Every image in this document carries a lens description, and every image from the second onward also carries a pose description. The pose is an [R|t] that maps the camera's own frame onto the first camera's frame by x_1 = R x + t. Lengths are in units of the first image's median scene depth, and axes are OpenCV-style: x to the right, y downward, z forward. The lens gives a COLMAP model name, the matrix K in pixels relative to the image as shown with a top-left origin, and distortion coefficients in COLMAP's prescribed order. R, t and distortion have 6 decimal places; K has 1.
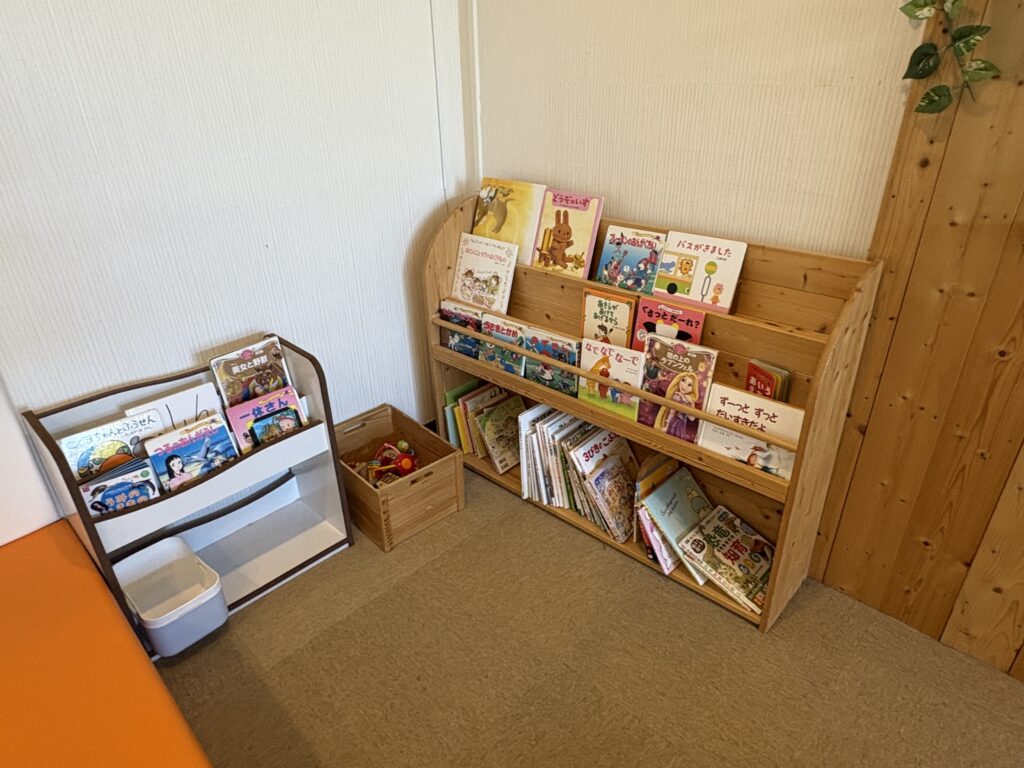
lens RADIAL K [[633.4, 0, 513.2], [0, 633.4, 388.2], [0, 0, 1]] dist [0.000559, 0.000390]
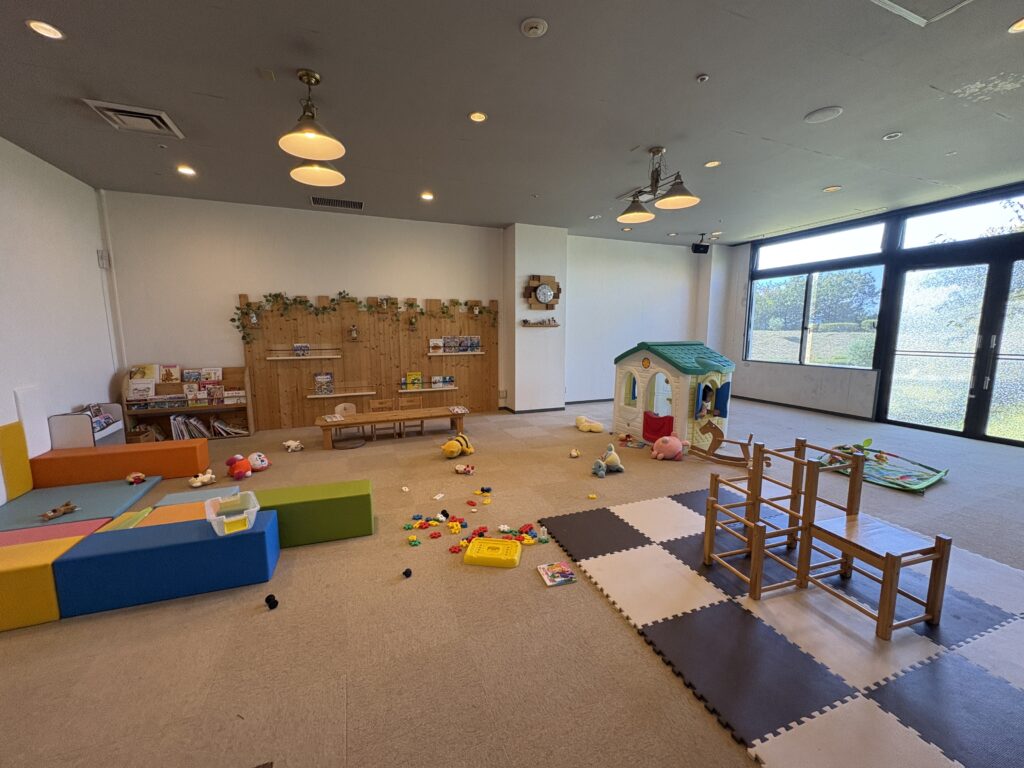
lens RADIAL K [[412.7, 0, 513.1], [0, 412.7, 384.5], [0, 0, 1]] dist [0.000804, 0.000023]
pose [[0.409253, -0.105901, 0.906254, -1.696080], [0.414707, 0.906310, -0.081369, 1.136556], [-0.812730, 0.409130, 0.414828, -2.263140]]
